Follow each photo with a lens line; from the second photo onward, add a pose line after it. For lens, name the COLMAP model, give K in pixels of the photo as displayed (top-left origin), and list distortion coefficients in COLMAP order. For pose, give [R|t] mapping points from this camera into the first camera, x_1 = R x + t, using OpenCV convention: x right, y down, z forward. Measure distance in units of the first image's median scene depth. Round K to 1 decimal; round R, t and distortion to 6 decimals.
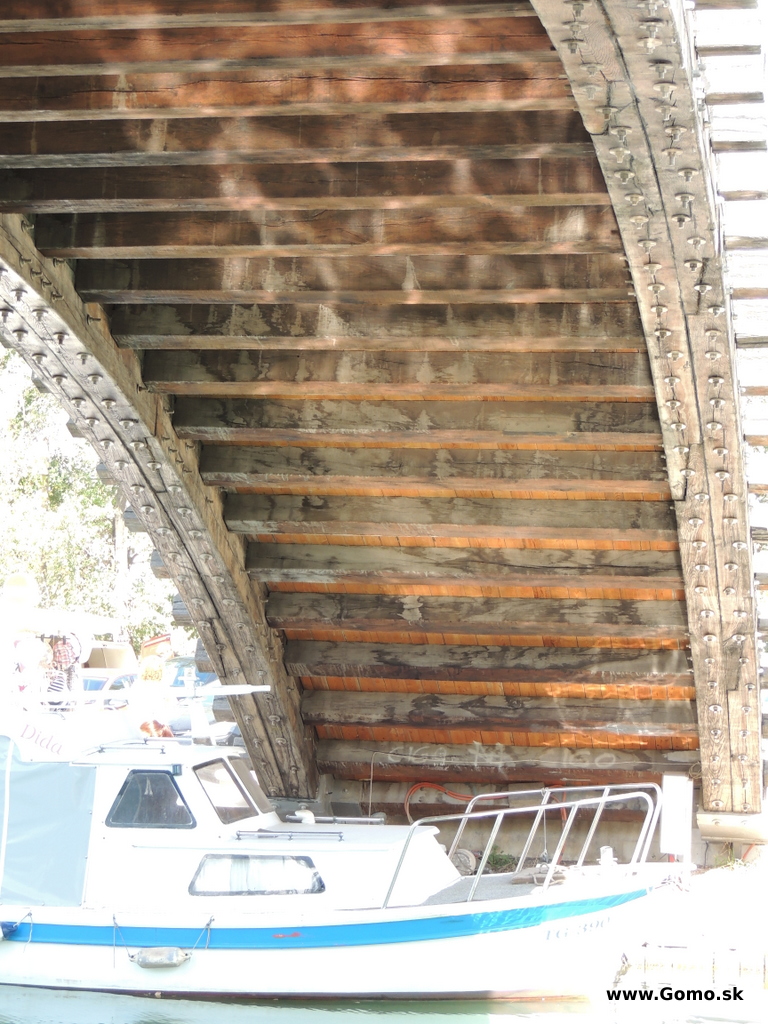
lens RADIAL K [[2642.7, 0, 385.8], [0, 2642.7, 512.8], [0, 0, 1]] dist [-0.012827, 0.000000]
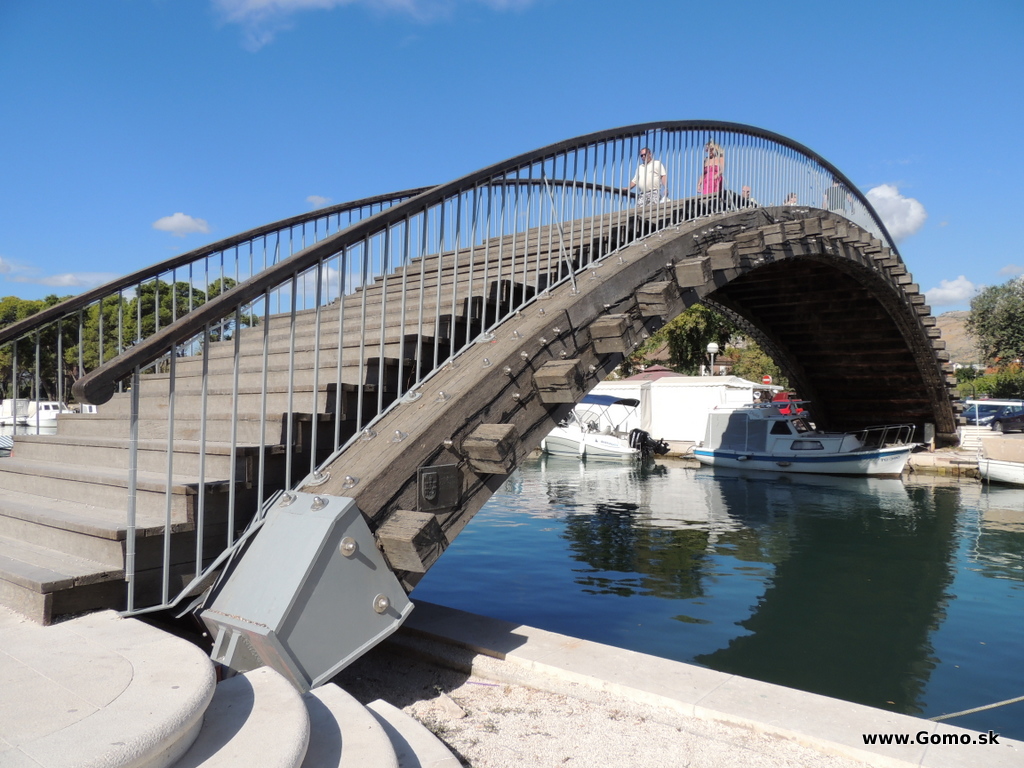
lens RADIAL K [[733.8, 0, 509.8], [0, 733.8, 380.4], [0, 0, 1]] dist [-0.019581, 0.001306]
pose [[0.877000, -0.029637, -0.479576, 0.097999], [0.042246, 0.998987, 0.015519, -0.006346], [0.478630, -0.033870, 0.877363, -0.260016]]
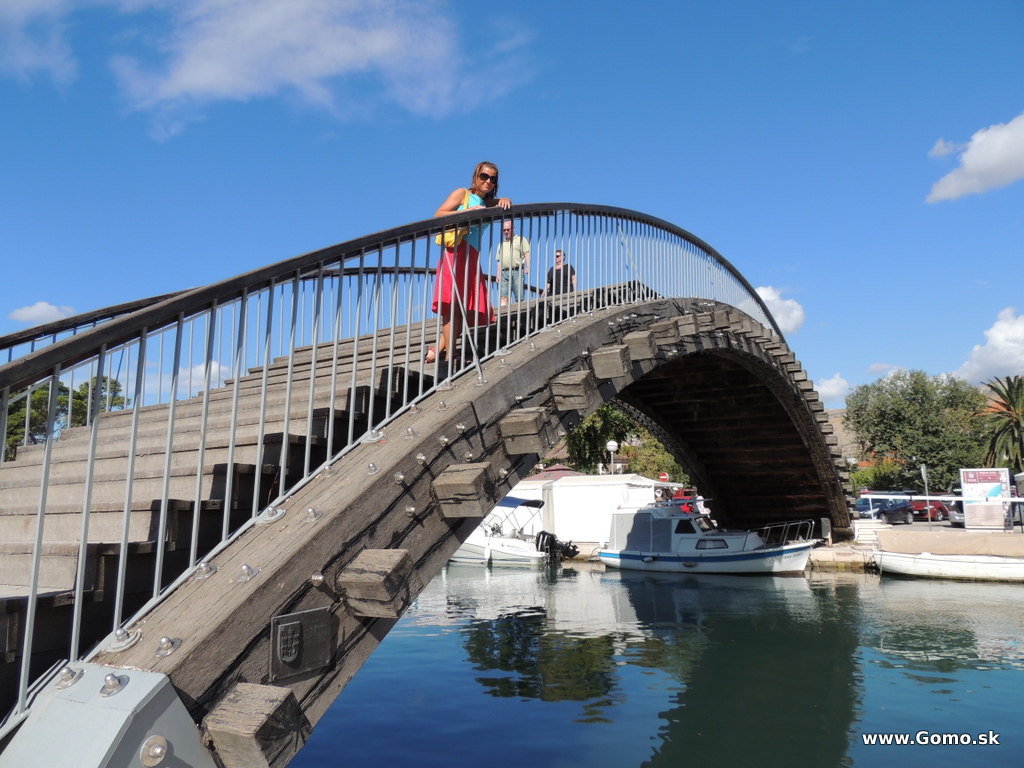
lens RADIAL K [[733.8, 0, 511.7], [0, 733.8, 380.4], [0, 0, 1]] dist [-0.019581, 0.001306]
pose [[0.934763, -0.092026, -0.343145, 0.075754], [0.056309, 0.992037, -0.112657, -0.007934], [0.350780, 0.085986, 0.932502, -0.216387]]
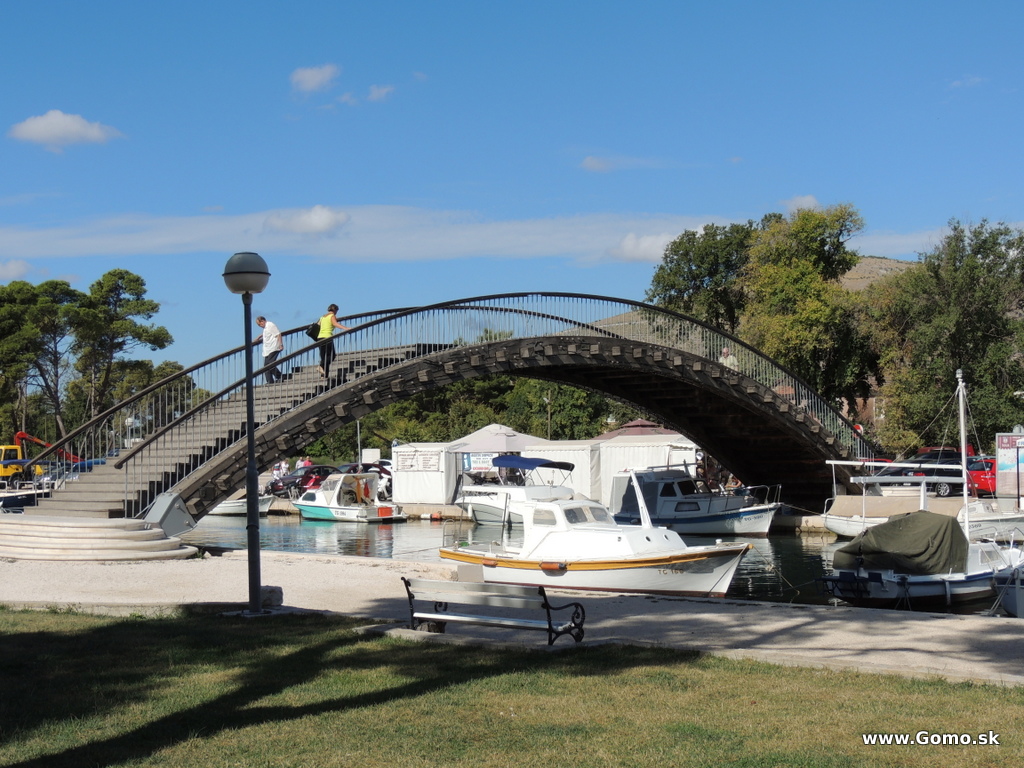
lens RADIAL K [[1491.5, 0, 512.7], [0, 1491.5, 380.2], [0, 0, 1]] dist [-0.101065, 0.000000]
pose [[0.819989, -0.056817, -0.569552, 1.087064], [0.057158, 0.998215, -0.017287, -0.042659], [0.569518, -0.018379, 0.821774, -1.132783]]
